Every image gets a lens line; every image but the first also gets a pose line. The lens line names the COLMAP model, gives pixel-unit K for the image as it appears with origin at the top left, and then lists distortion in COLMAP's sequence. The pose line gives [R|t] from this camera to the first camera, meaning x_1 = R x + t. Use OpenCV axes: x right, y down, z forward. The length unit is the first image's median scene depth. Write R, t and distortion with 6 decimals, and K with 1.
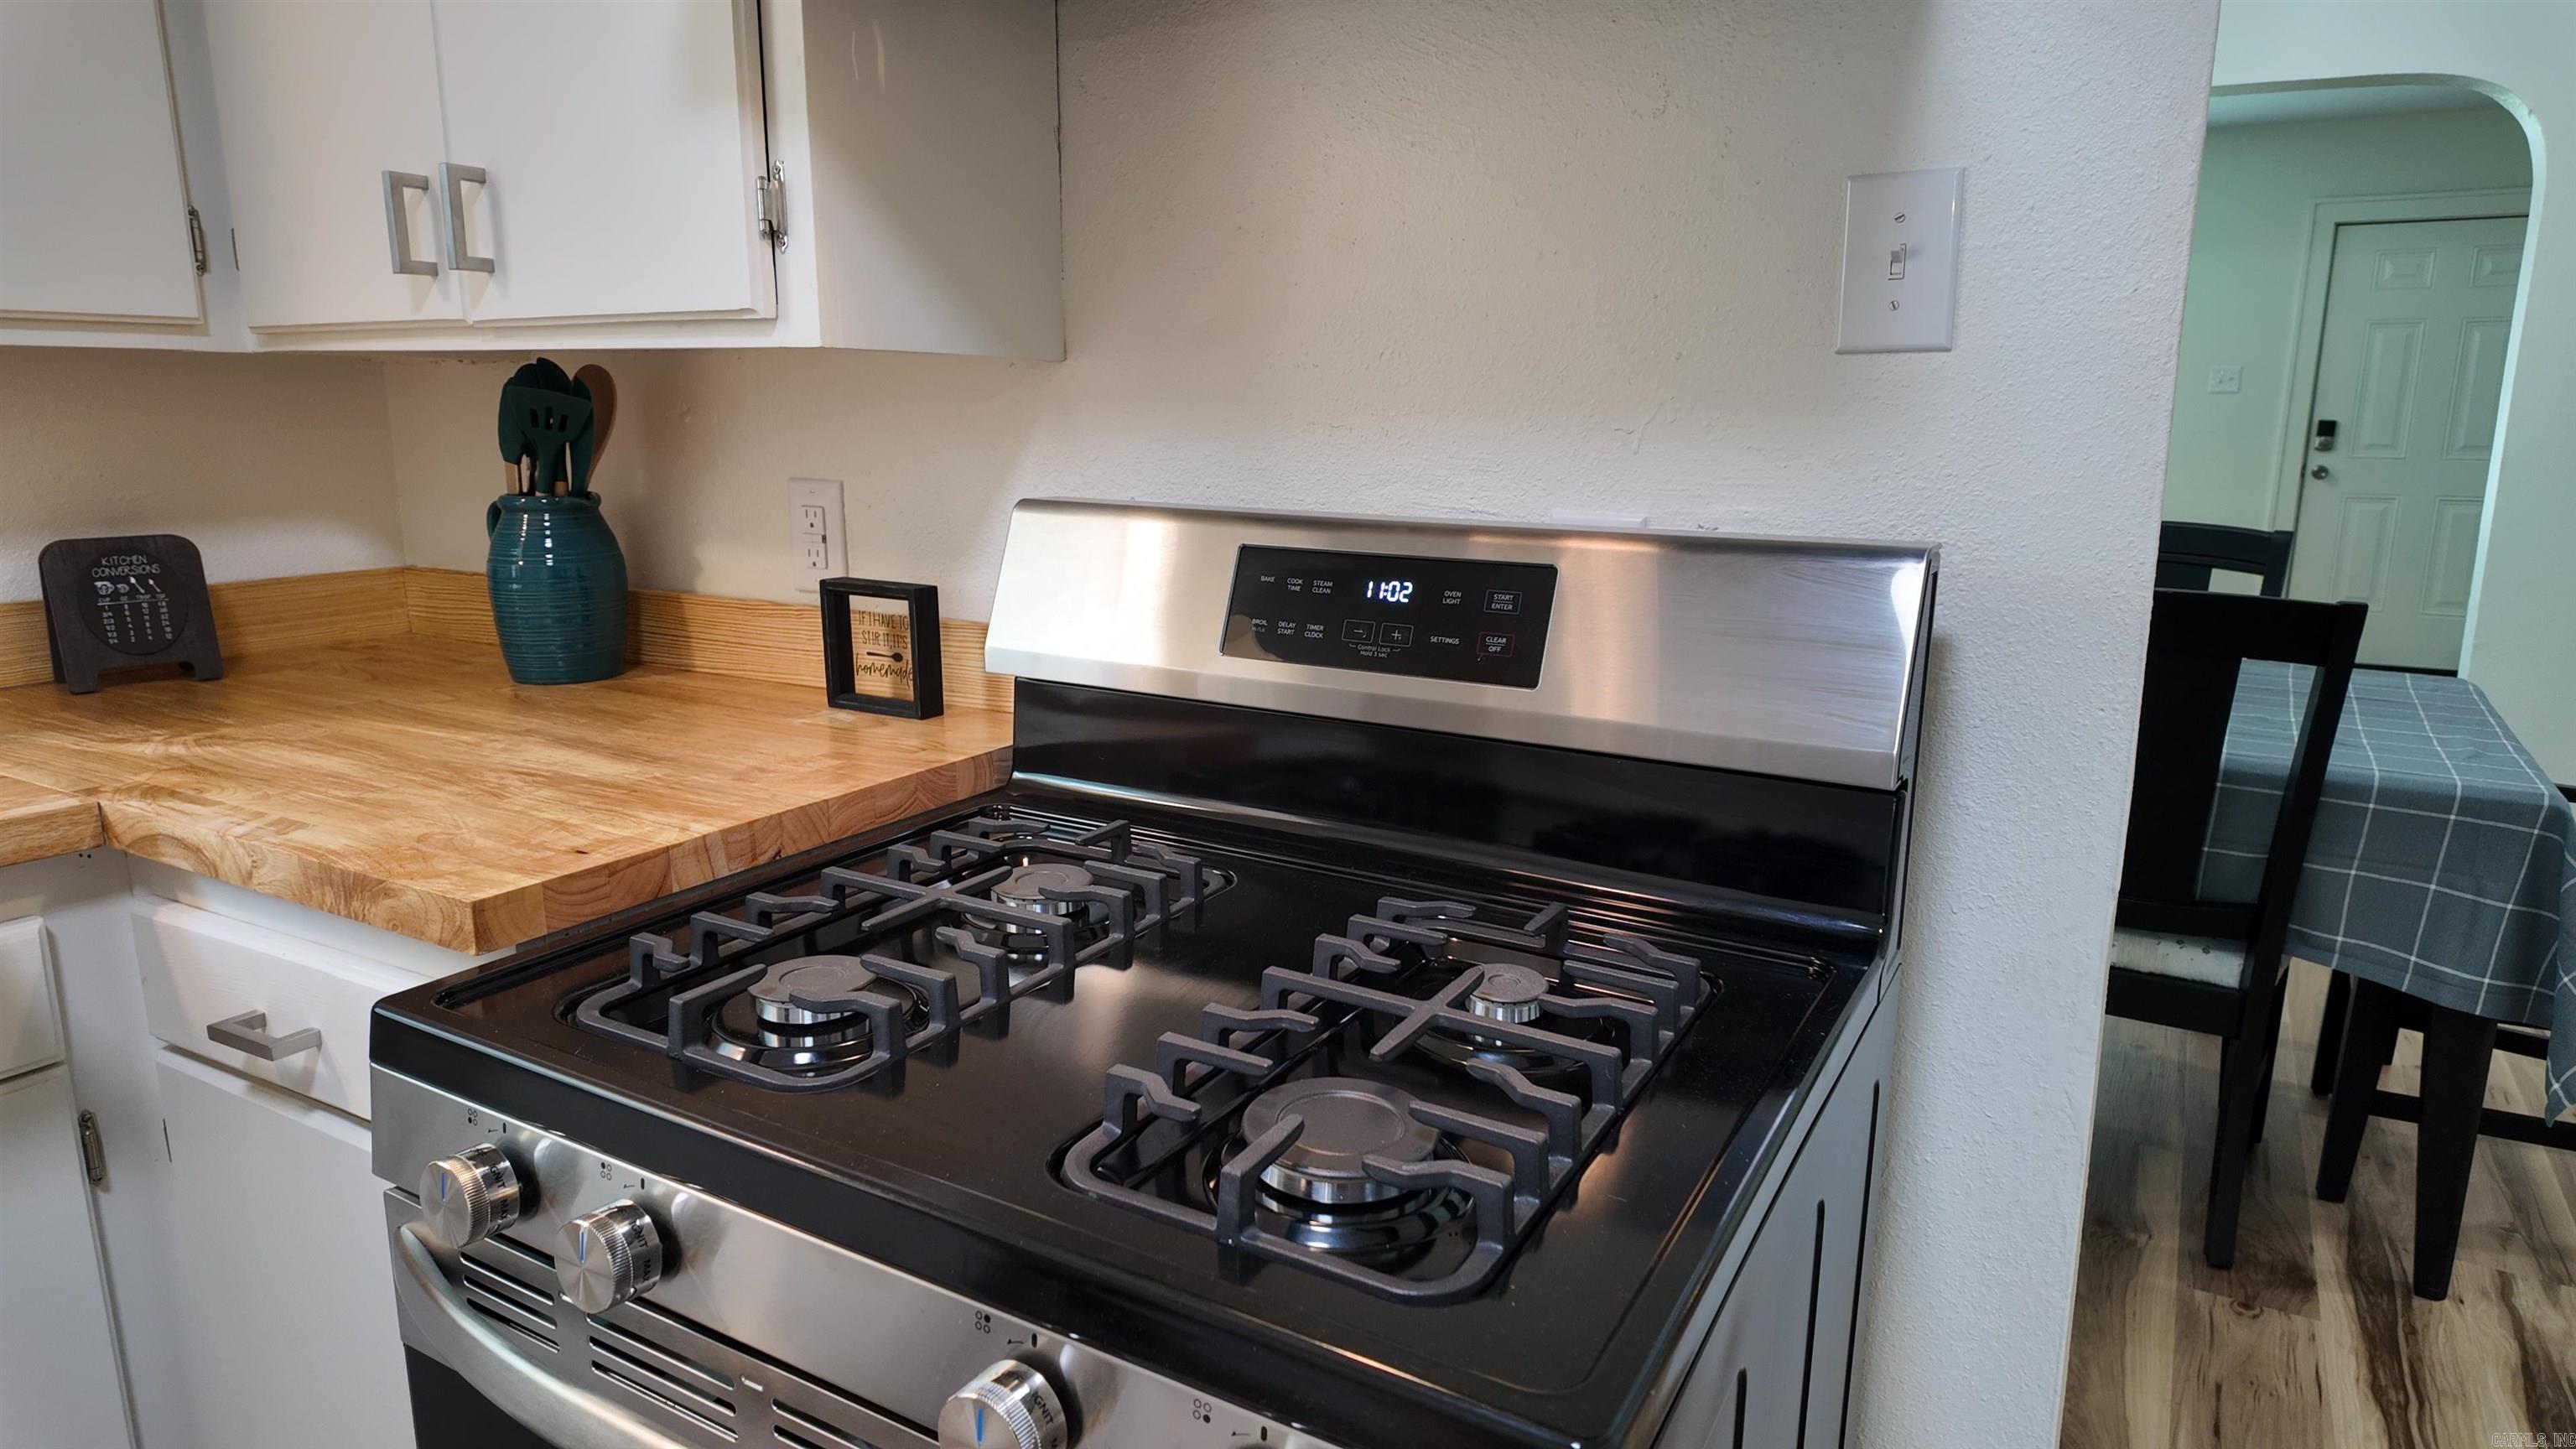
lens RADIAL K [[1512.1, 0, 1302.9], [0, 1512.1, 724.0], [0, 0, 1]] dist [0.016924, -0.001995]
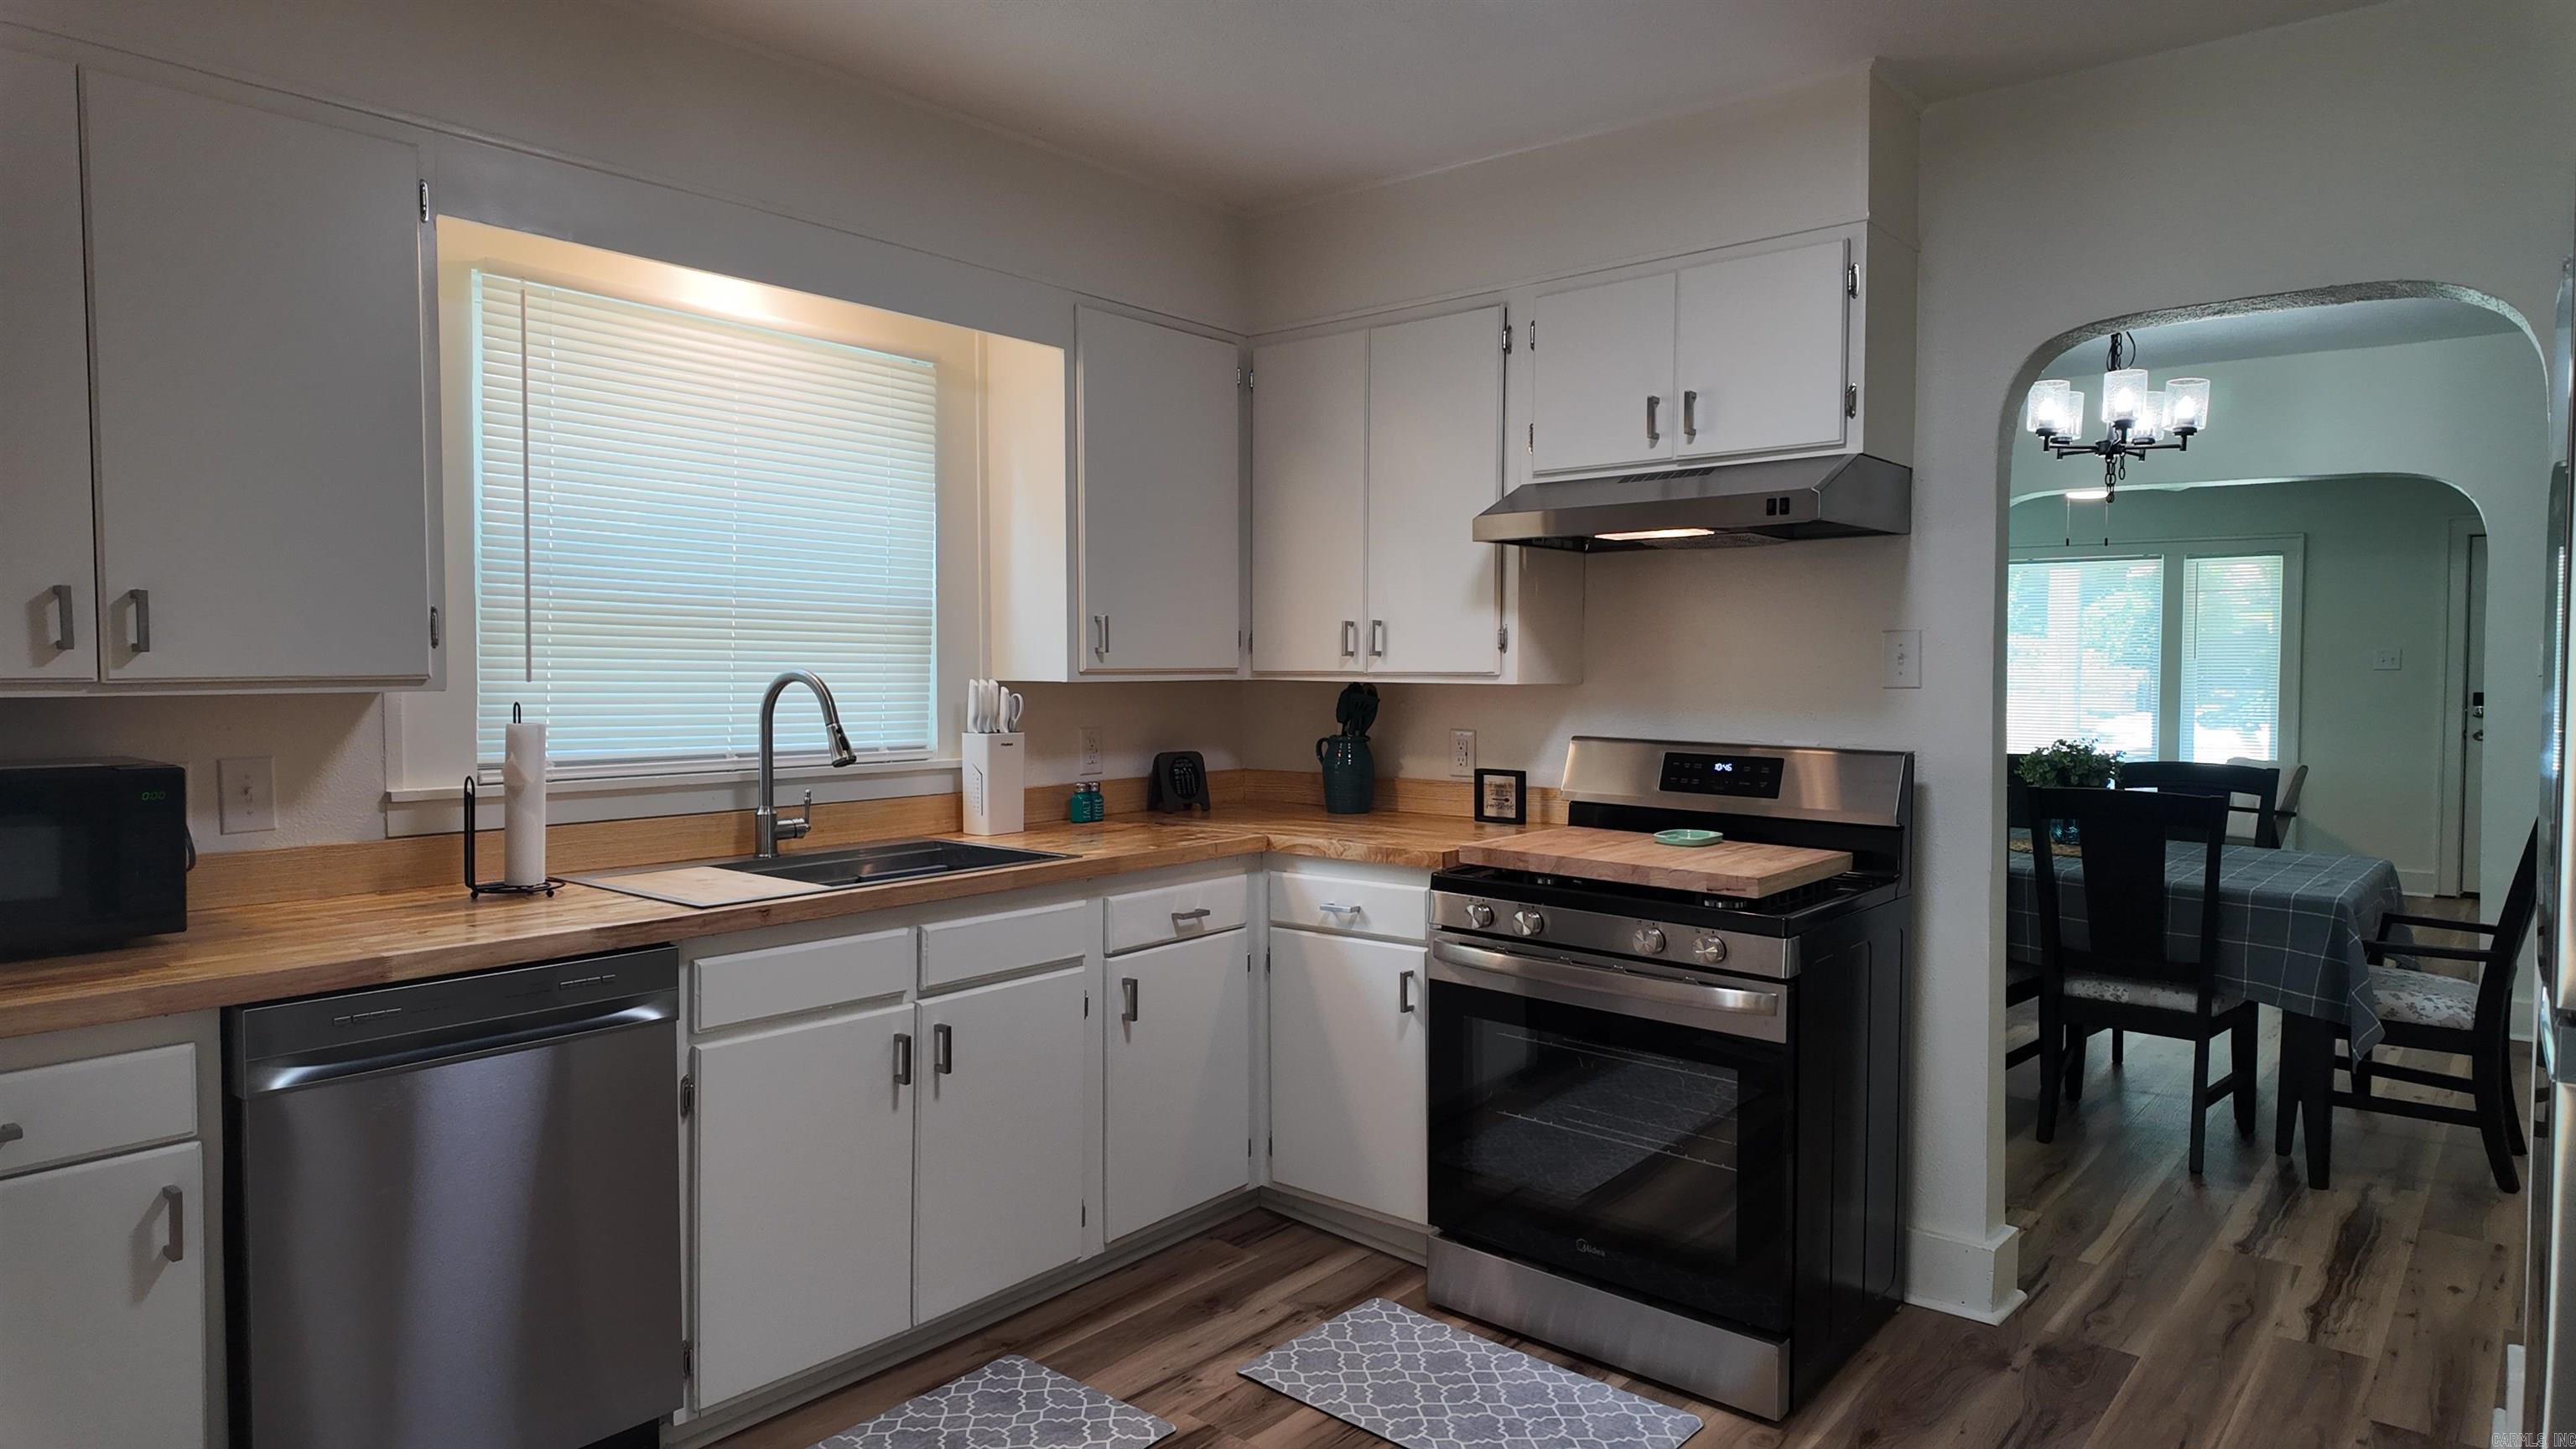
lens RADIAL K [[1528.1, 0, 1276.0], [0, 1528.1, 708.9], [0, 0, 1]] dist [0.082199, -0.057262]
pose [[0.985105, 0.002279, -0.171938, -0.220699], [-0.032815, 0.984028, -0.174963, 0.271018], [0.168793, 0.177999, 0.969446, -1.587575]]
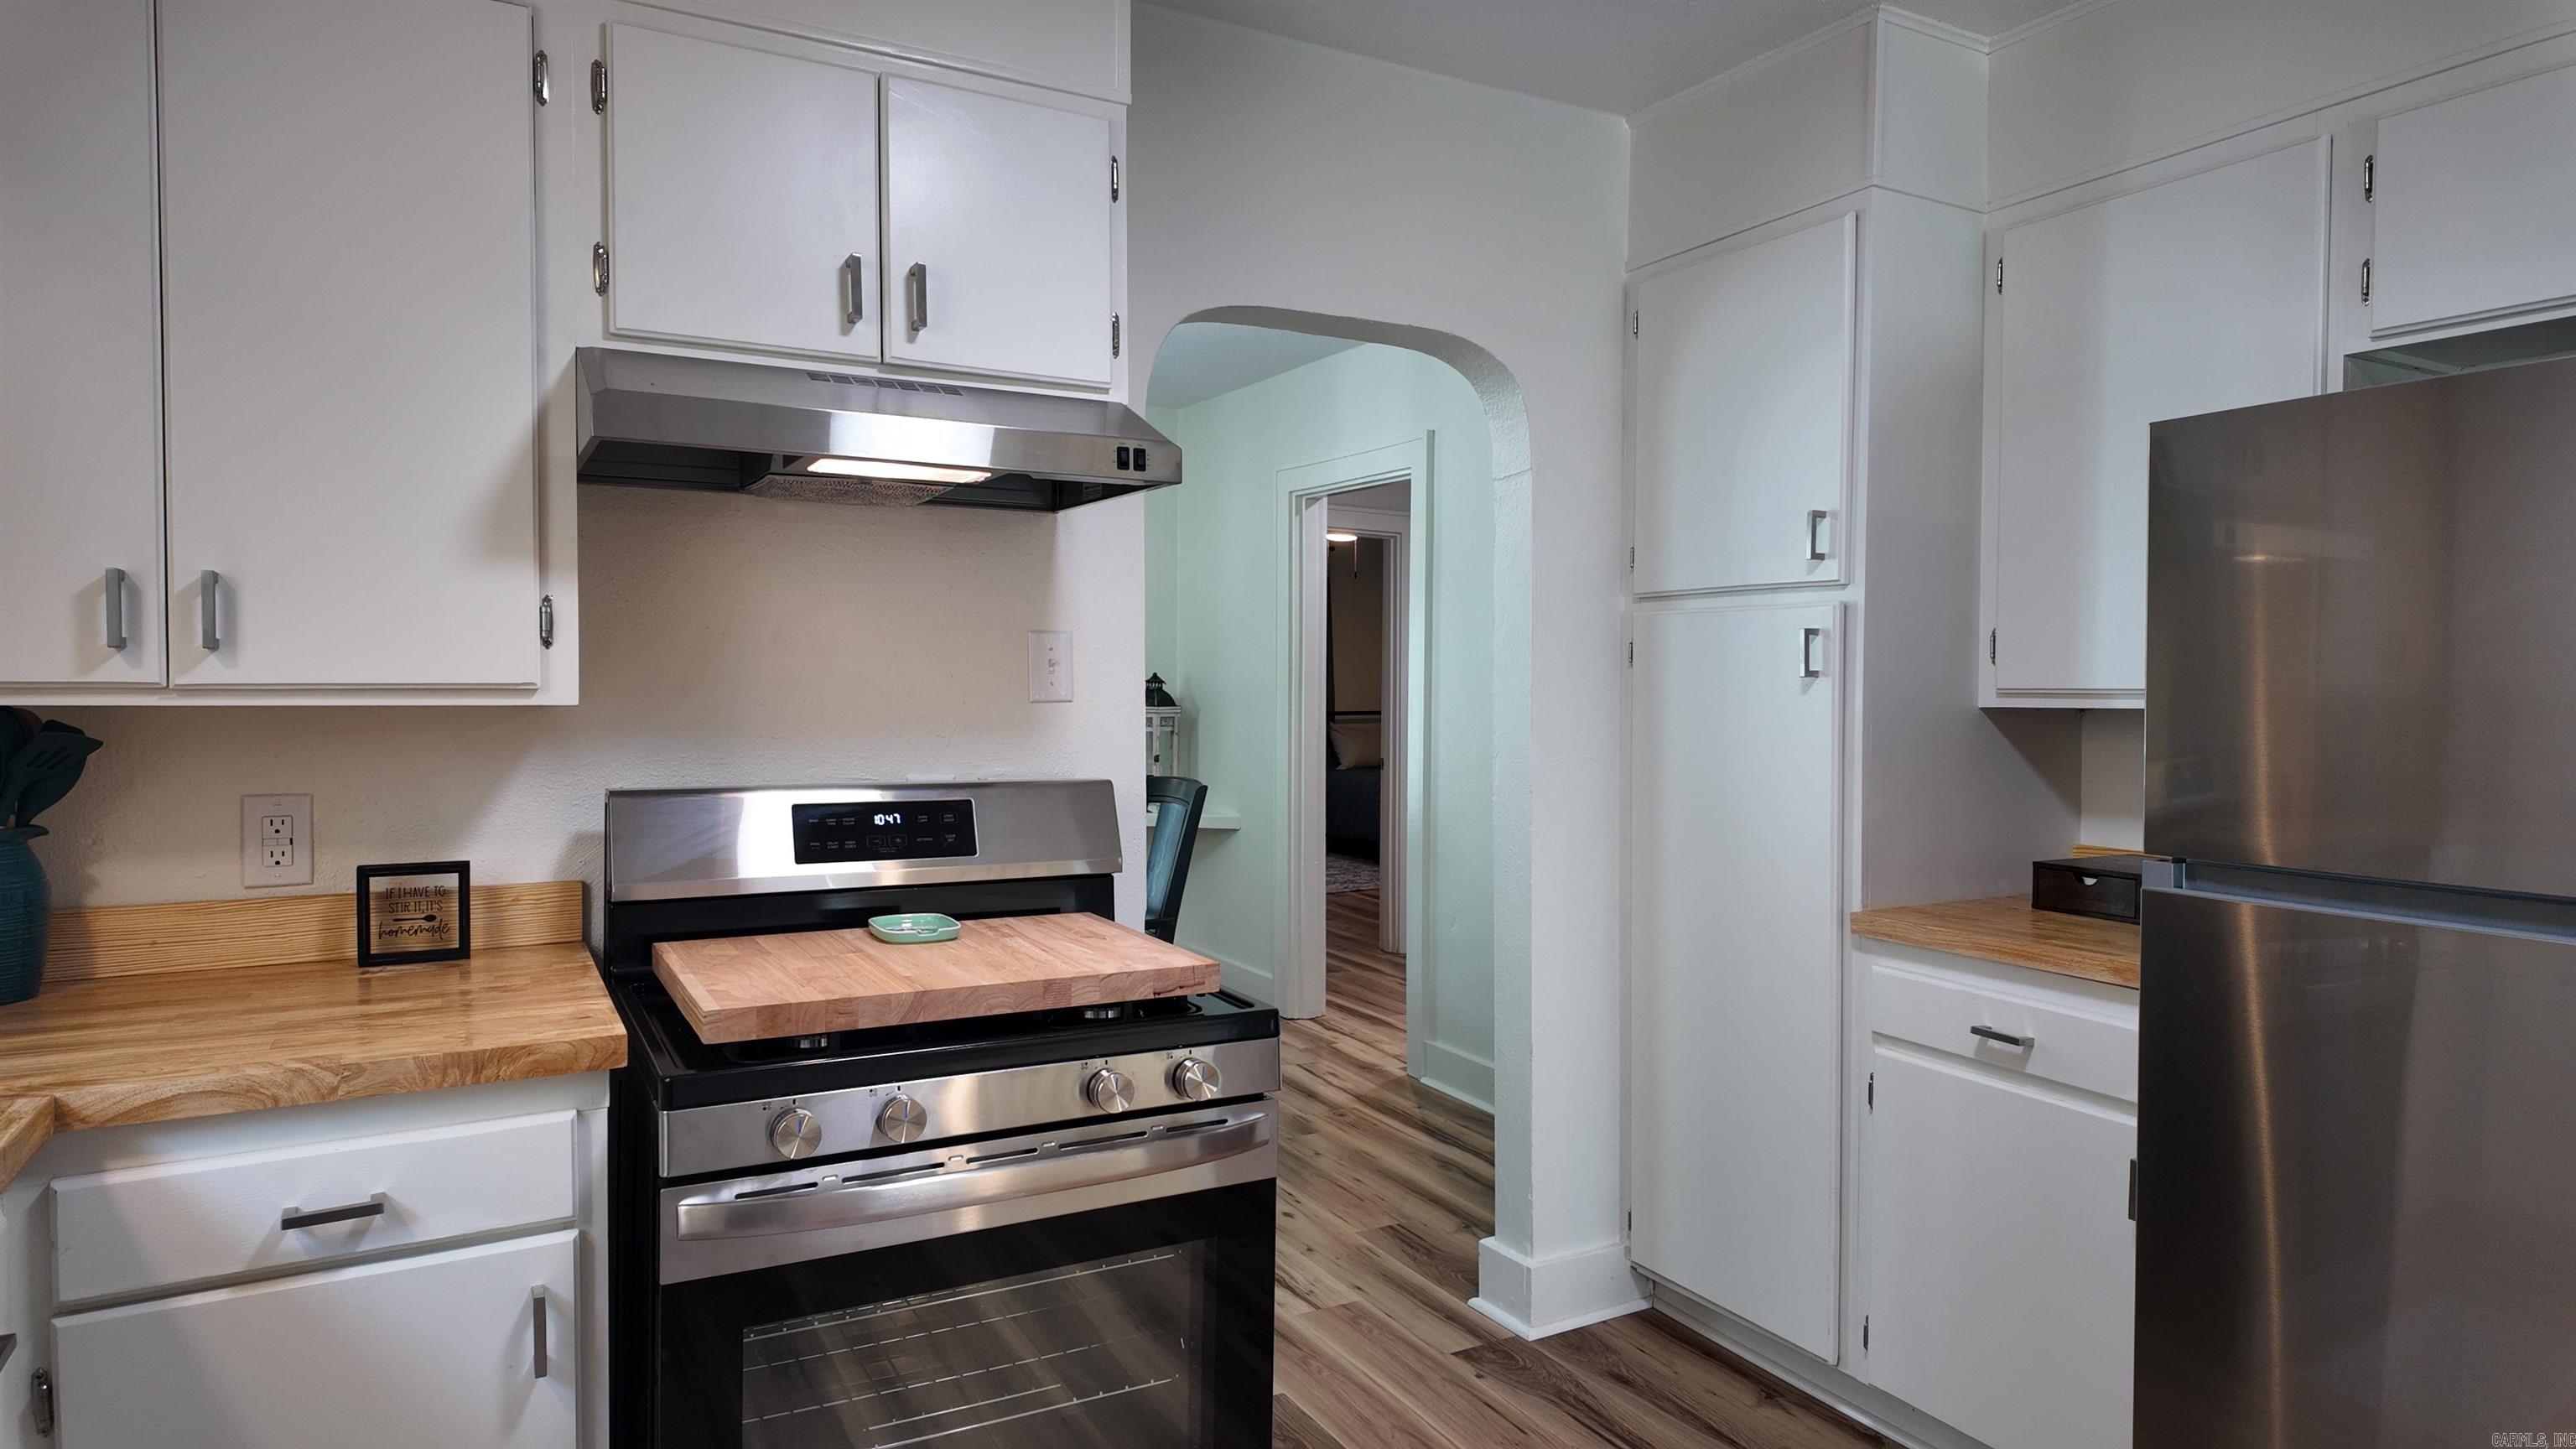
lens RADIAL K [[1528.1, 0, 1276.0], [0, 1528.1, 708.9], [0, 0, 1]] dist [0.082199, -0.057262]
pose [[0.518488, -0.022882, 0.854779, -1.113418], [0.173348, 0.981698, -0.078869, 0.014284], [-0.837330, 0.189067, 0.512965, -0.401412]]
